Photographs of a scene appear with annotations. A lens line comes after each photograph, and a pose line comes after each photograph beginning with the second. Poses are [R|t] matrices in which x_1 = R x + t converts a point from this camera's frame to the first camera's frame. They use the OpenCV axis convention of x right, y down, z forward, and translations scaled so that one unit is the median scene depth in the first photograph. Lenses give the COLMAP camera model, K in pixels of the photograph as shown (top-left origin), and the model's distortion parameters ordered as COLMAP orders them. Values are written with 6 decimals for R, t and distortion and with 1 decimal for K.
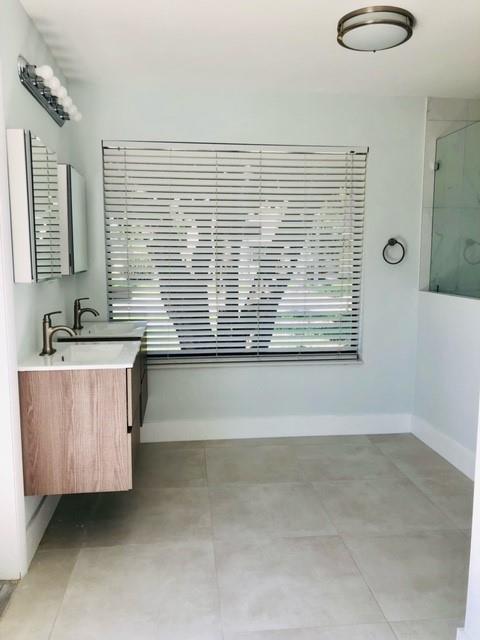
lens RADIAL K [[537.3, 0, 239.4], [0, 537.3, 321.4], [0, 0, 1]] dist [0.096951, -0.058862]
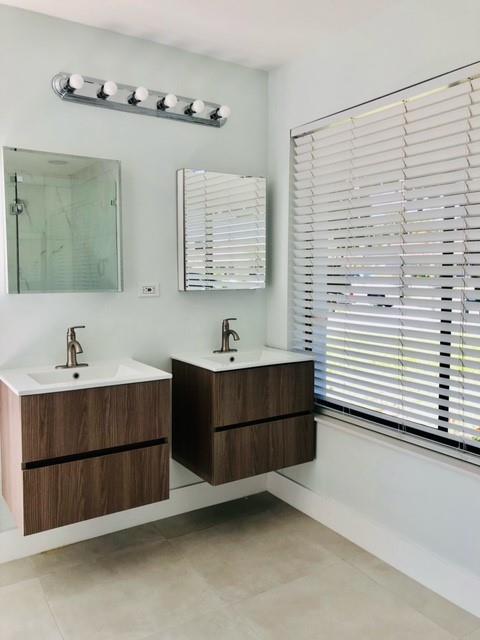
lens RADIAL K [[537.3, 0, 239.4], [0, 537.3, 321.4], [0, 0, 1]] dist [0.096951, -0.058862]
pose [[0.437746, 0.086361, -0.894941, 0.532533], [-0.114595, 0.992617, 0.039734, -0.078958], [0.891766, 0.085162, 0.444411, 0.672263]]
